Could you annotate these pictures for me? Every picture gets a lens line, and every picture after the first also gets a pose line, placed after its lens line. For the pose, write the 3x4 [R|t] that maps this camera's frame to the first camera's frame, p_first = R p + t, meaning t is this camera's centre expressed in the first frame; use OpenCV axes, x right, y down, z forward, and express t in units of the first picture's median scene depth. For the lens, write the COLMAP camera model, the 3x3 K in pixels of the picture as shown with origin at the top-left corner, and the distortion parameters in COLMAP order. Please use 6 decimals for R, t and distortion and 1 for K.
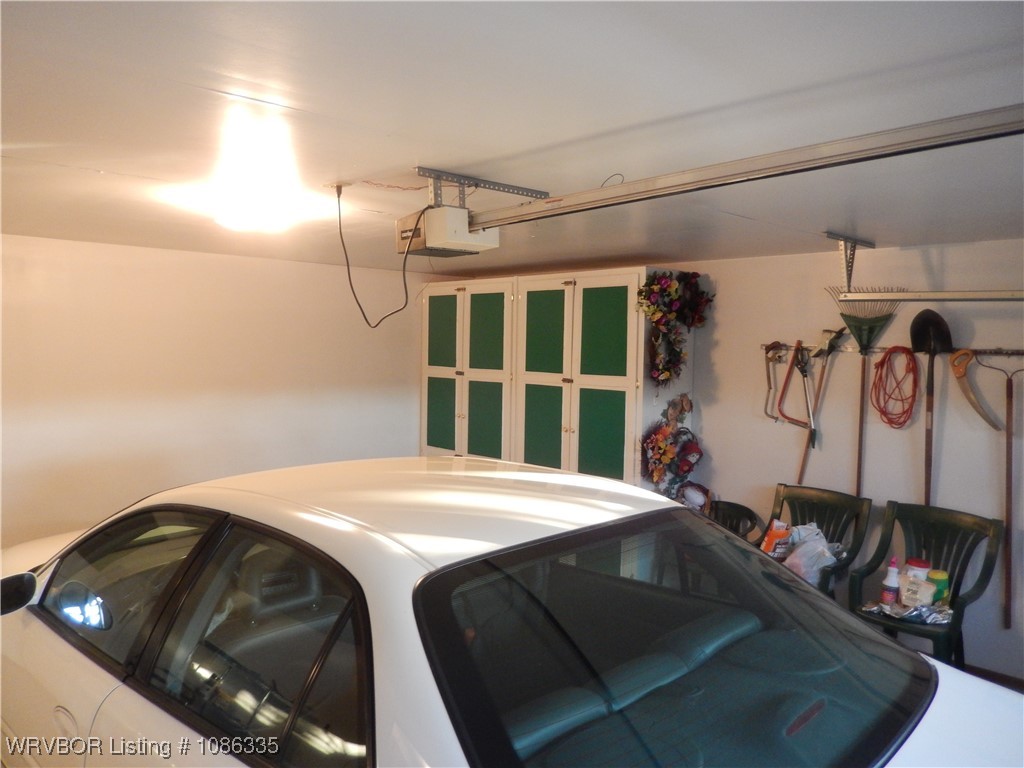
lens RADIAL K [[766.5, 0, 511.5], [0, 766.5, 381.8], [0, 0, 1]] dist [-0.005984, -0.004394]
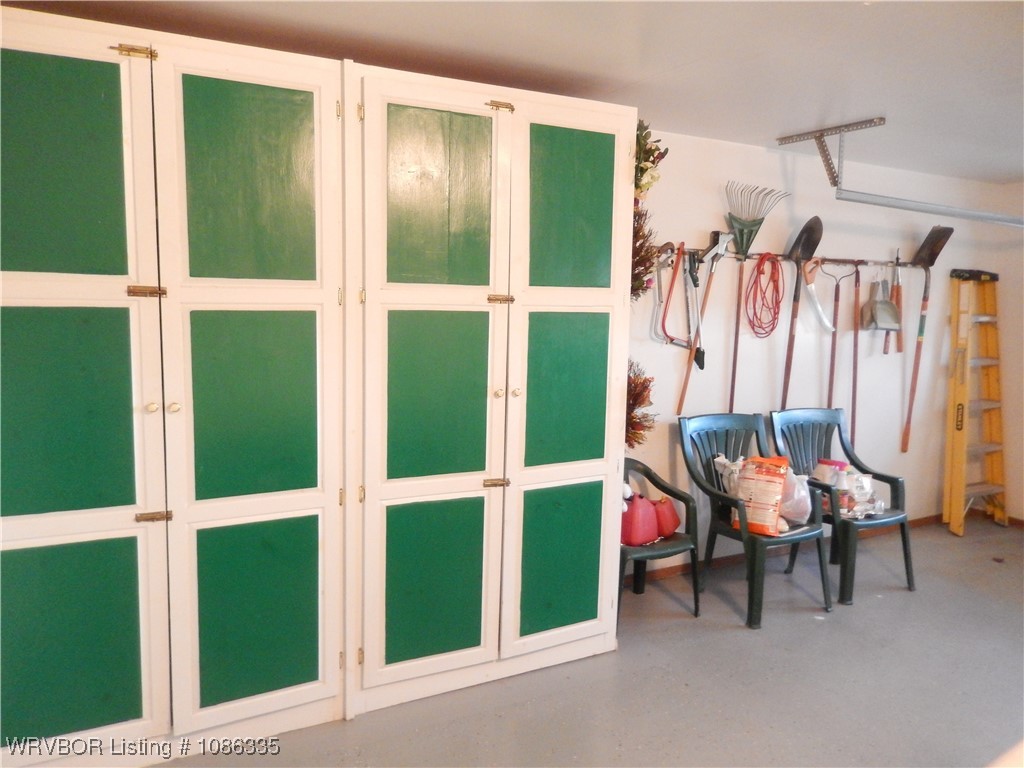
lens RADIAL K [[766.5, 0, 511.5], [0, 766.5, 381.8], [0, 0, 1]] dist [-0.005984, -0.004394]
pose [[0.282829, -0.119945, 0.951641, -0.471184], [0.034093, 0.992781, 0.114998, -0.005844], [-0.958564, -0.000081, 0.284877, 0.934378]]
